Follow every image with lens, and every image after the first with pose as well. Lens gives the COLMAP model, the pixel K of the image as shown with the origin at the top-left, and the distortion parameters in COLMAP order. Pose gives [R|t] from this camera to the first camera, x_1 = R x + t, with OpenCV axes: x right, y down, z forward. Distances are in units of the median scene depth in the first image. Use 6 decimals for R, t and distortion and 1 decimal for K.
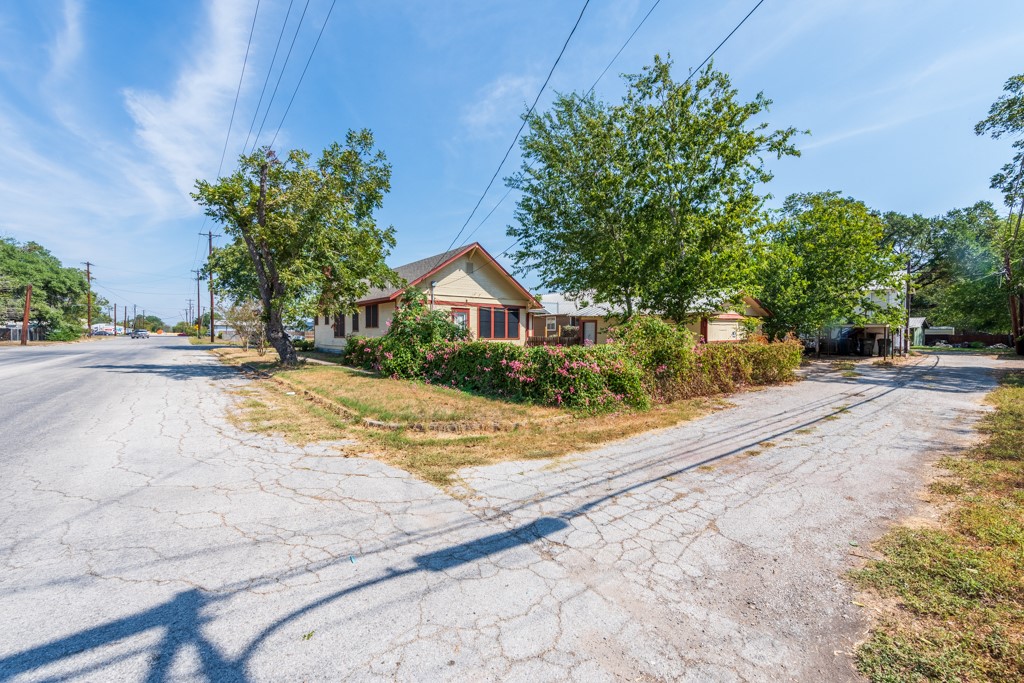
lens RADIAL K [[399.3, 0, 506.9], [0, 399.3, 339.9], [0, 0, 1]] dist [0.029609, -0.000129]
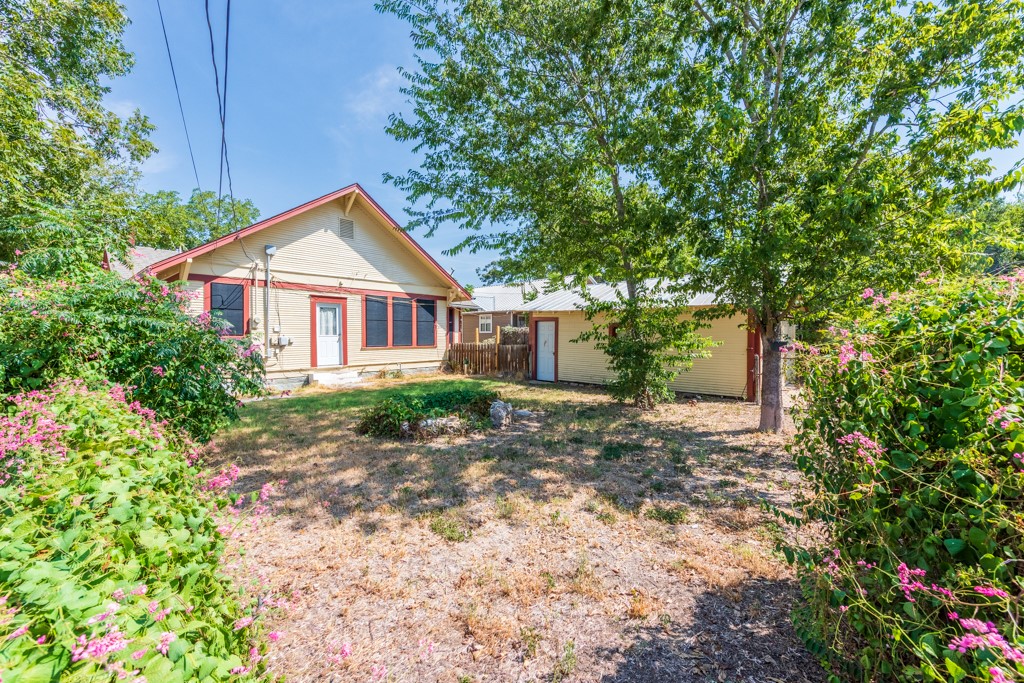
lens RADIAL K [[399.3, 0, 506.9], [0, 399.3, 339.9], [0, 0, 1]] dist [0.029609, -0.000129]
pose [[0.987183, -0.004847, 0.159521, 0.044859], [0.004901, 0.999988, 0.000056, -0.014162], [-0.159519, 0.000727, 0.987195, 0.369380]]
